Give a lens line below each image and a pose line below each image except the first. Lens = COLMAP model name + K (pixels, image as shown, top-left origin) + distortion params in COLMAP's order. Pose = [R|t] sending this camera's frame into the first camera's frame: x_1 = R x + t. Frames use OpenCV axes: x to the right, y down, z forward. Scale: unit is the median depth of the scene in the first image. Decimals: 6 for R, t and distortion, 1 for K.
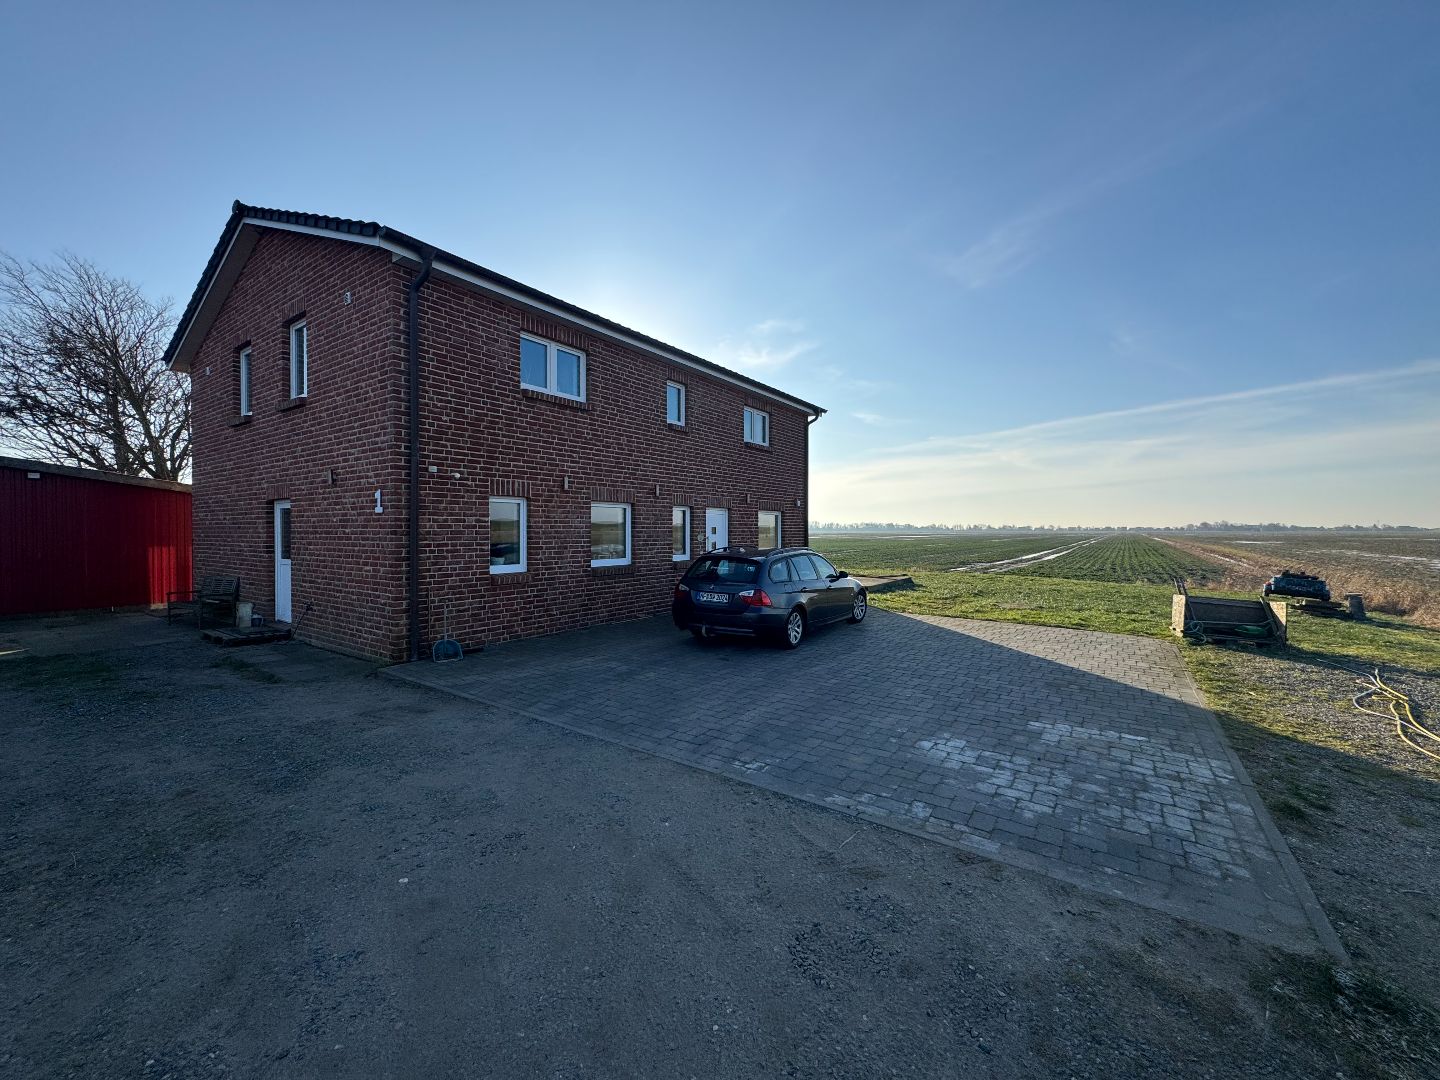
lens RADIAL K [[574.5, 0, 719.2], [0, 574.5, 538.2], [0, 0, 1]] dist [-0.003587, 0.000730]
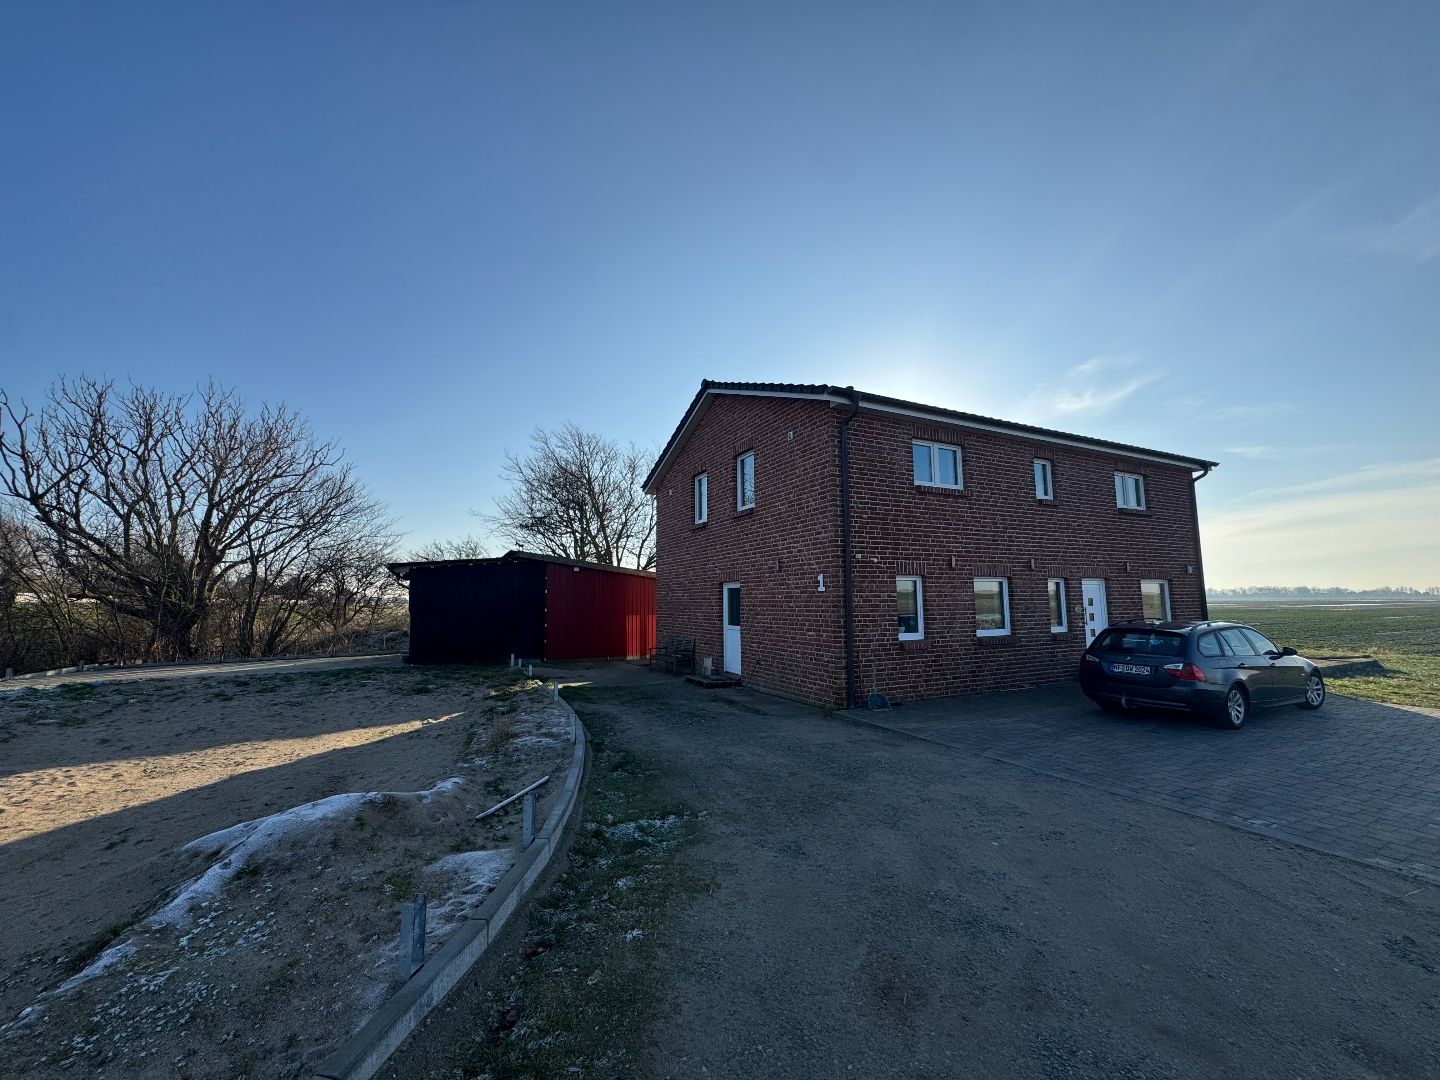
lens RADIAL K [[574.5, 0, 719.2], [0, 574.5, 538.2], [0, 0, 1]] dist [-0.003587, 0.000730]
pose [[0.876121, -0.058930, -0.478477, -0.131121], [0.000904, 0.992700, -0.120607, -0.004986], [0.482091, 0.105234, 0.869778, -0.231385]]
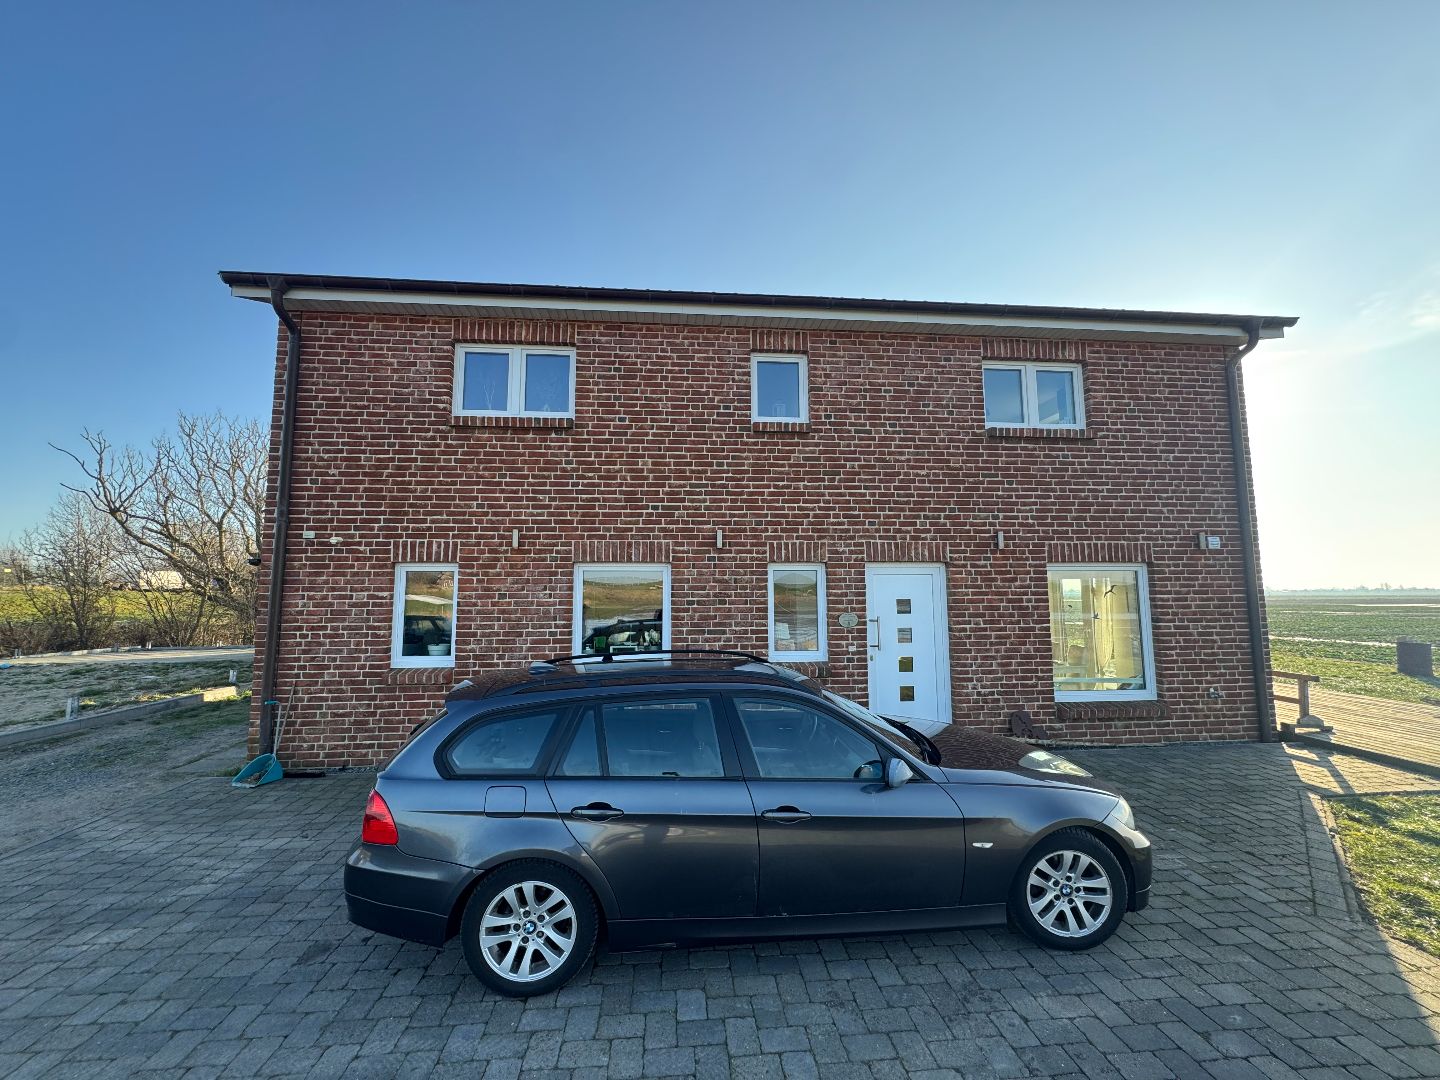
lens RADIAL K [[574.5, 0, 719.2], [0, 574.5, 538.2], [0, 0, 1]] dist [-0.003587, 0.000730]
pose [[0.638350, -0.077985, -0.765786, 0.426544], [-0.006224, 0.994299, -0.106444, -0.026797], [0.769721, 0.072714, 0.634225, 0.789022]]
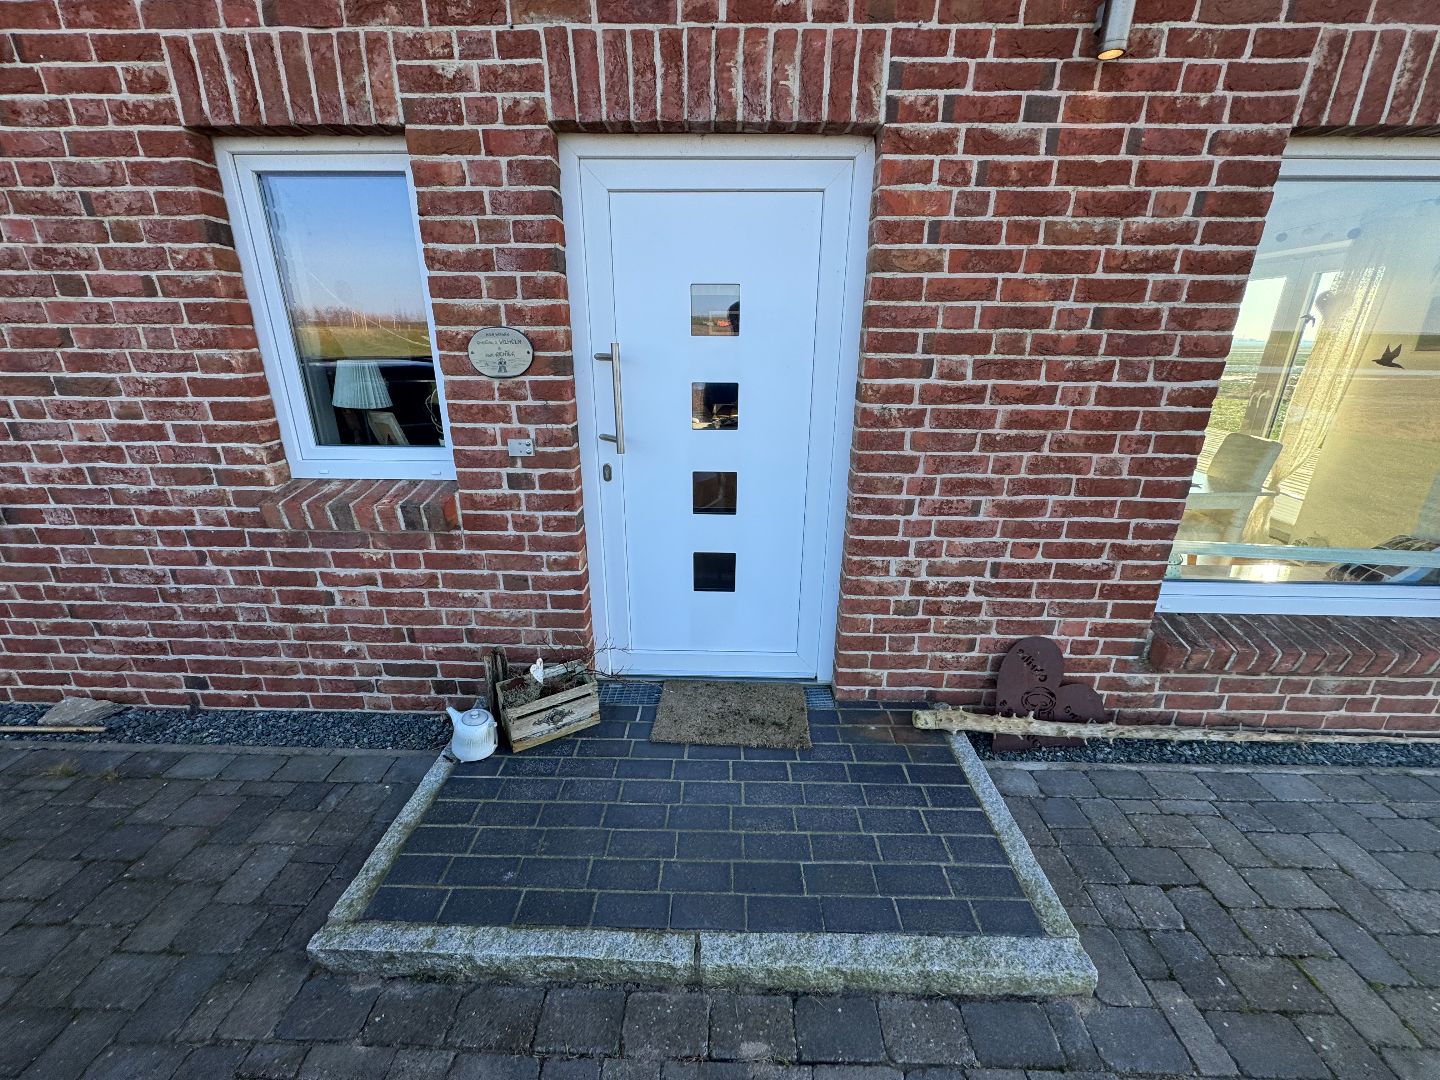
lens RADIAL K [[574.5, 0, 719.2], [0, 574.5, 538.2], [0, 0, 1]] dist [-0.003587, 0.000730]
pose [[0.547137, 0.281419, -0.788317, 0.197310], [-0.018125, 0.945551, 0.324970, -0.007708], [0.836847, -0.163515, 0.522447, 1.340130]]
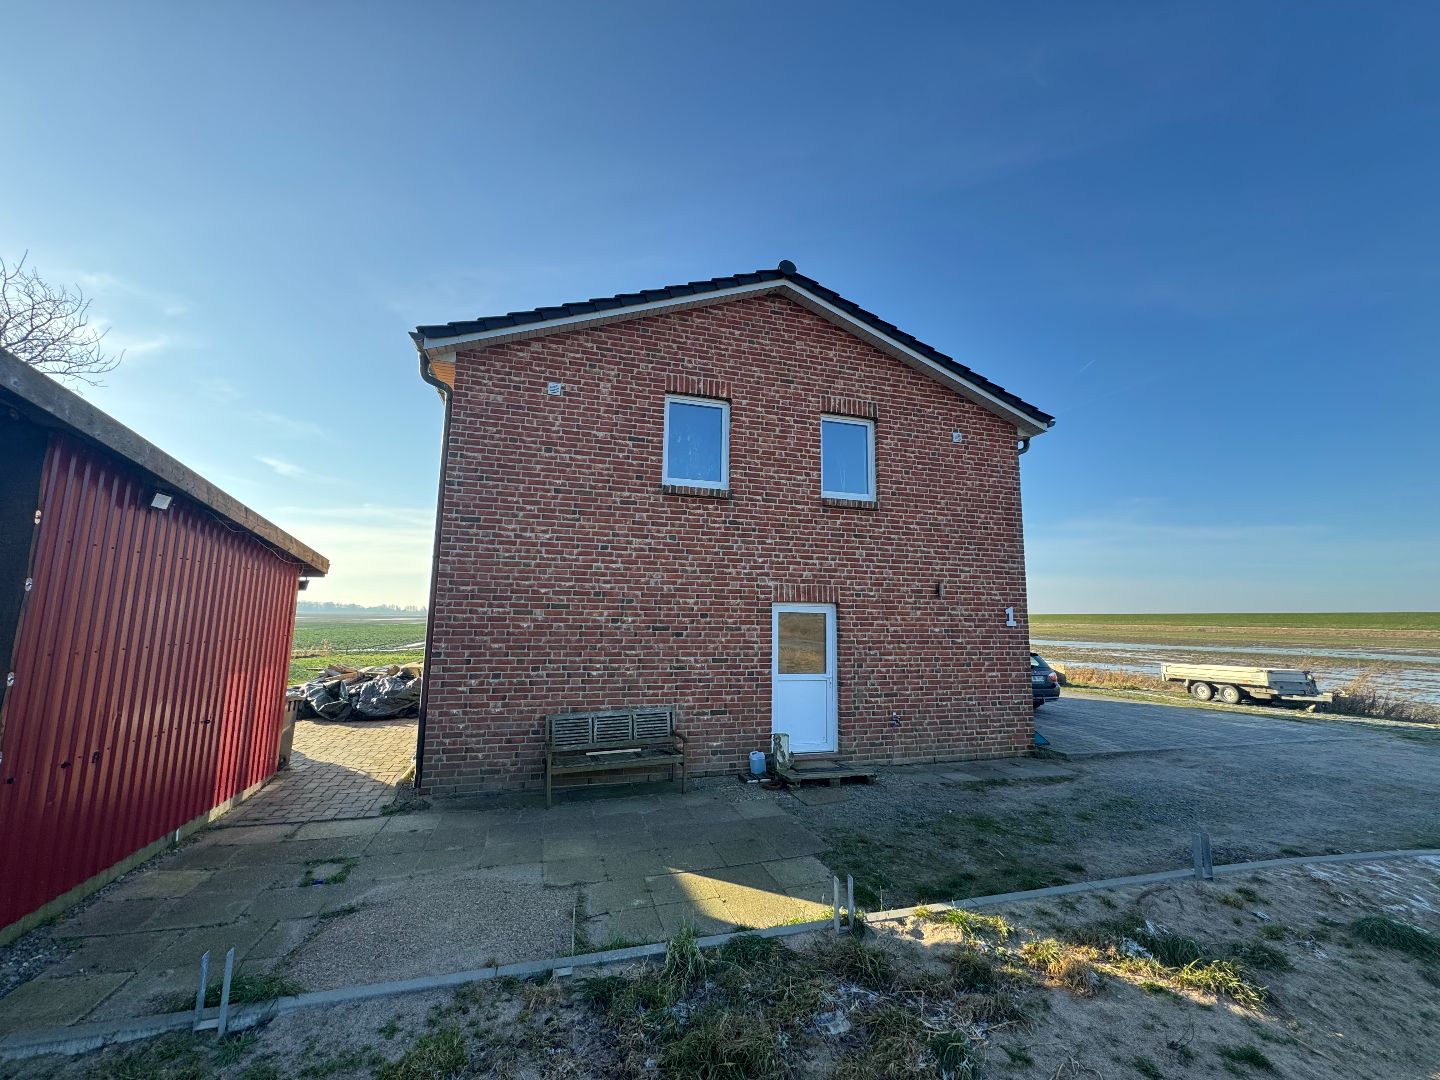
lens RADIAL K [[574.5, 0, 719.2], [0, 574.5, 538.2], [0, 0, 1]] dist [-0.003587, 0.000730]
pose [[0.619614, 0.117406, 0.776077, -1.599757], [-0.006492, 0.989483, -0.144507, -0.040102], [-0.784880, 0.084500, 0.613859, 0.599824]]
